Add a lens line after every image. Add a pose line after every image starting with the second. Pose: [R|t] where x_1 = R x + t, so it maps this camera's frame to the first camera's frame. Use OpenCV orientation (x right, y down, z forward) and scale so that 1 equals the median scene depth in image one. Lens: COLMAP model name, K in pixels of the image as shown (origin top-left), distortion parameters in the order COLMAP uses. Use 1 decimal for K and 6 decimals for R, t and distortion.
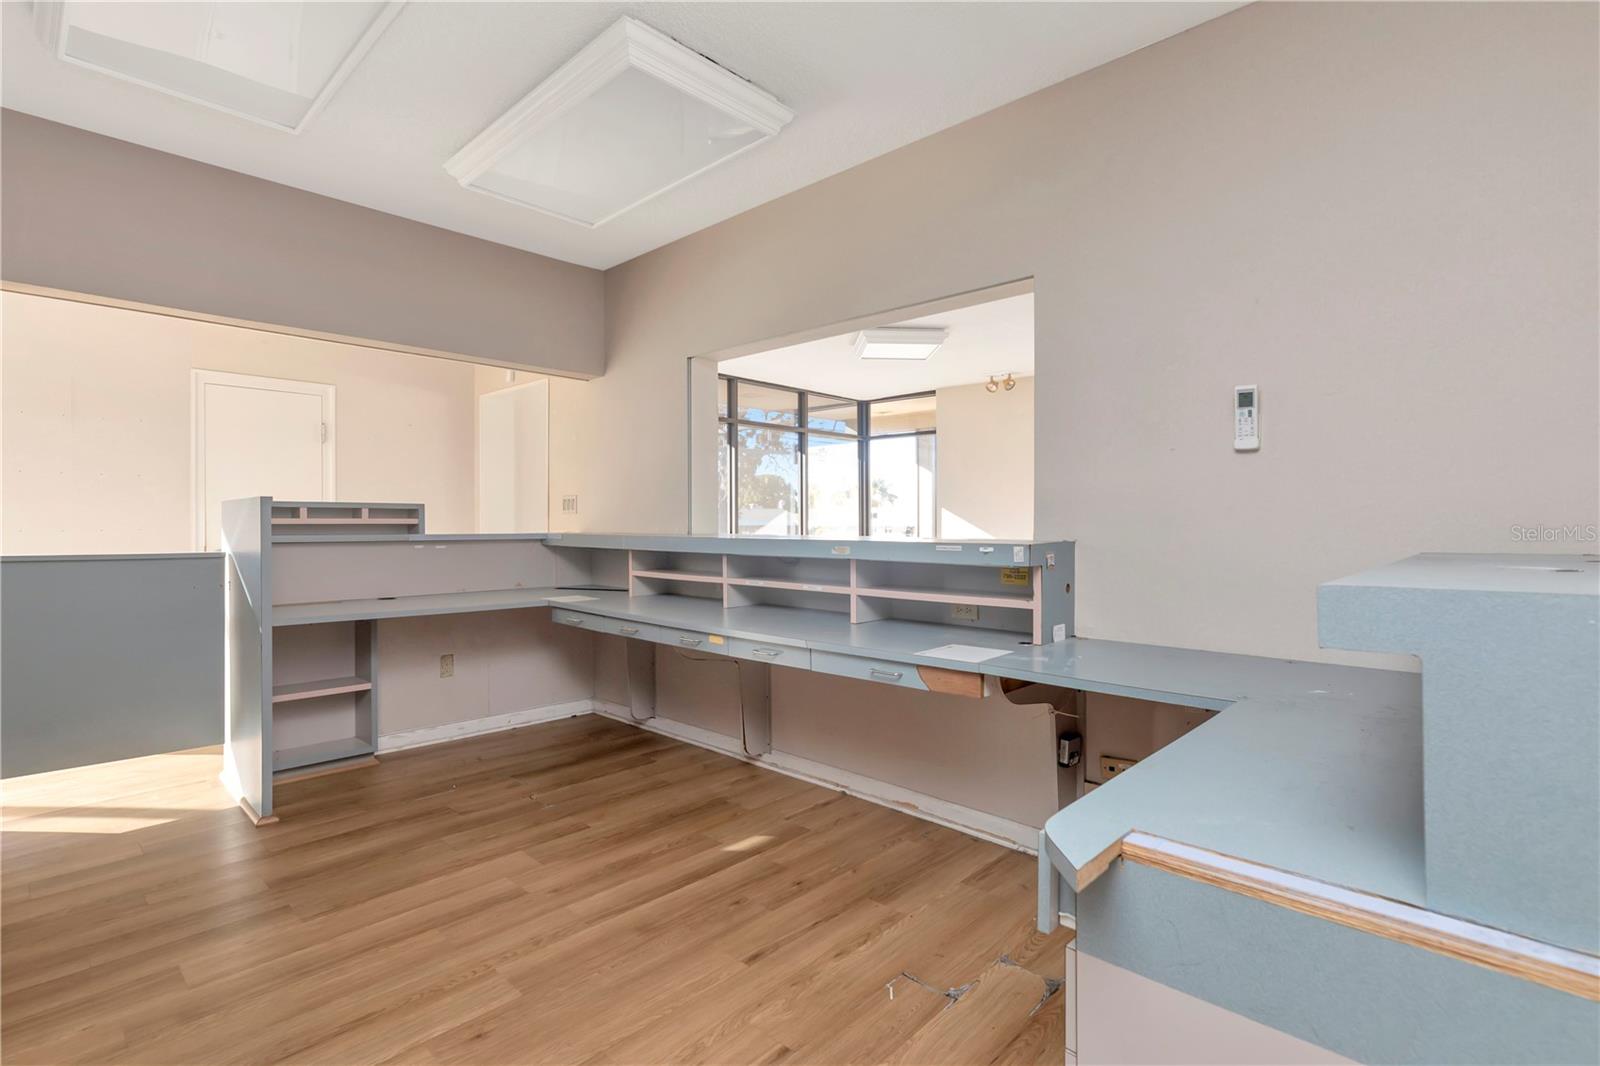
lens RADIAL K [[771.0, 0, 790.4], [0, 771.0, 522.1], [0, 0, 1]] dist [0.012086, -0.003302]
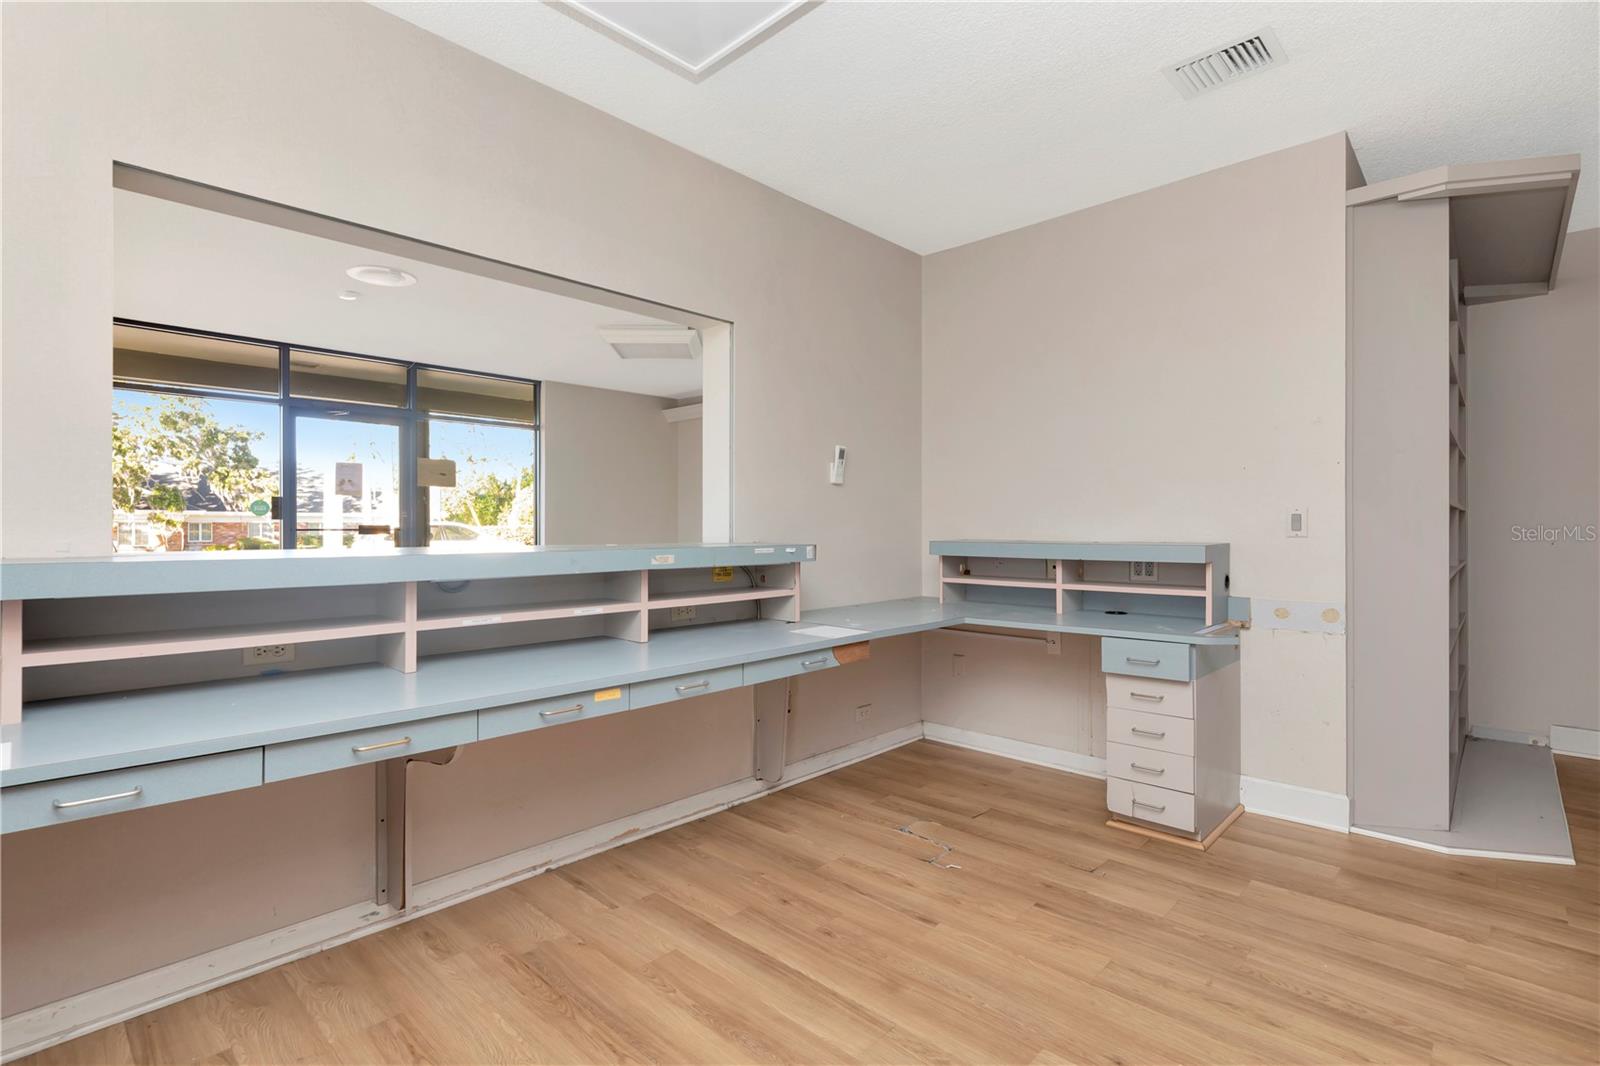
lens RADIAL K [[771.0, 0, 790.5], [0, 771.0, 534.2], [0, 0, 1]] dist [0.012086, -0.003302]
pose [[-0.017374, -0.007956, 0.999817, -0.885048], [0.002025, 0.999966, 0.007992, 0.000898], [-0.999847, 0.002163, -0.017357, 0.937365]]
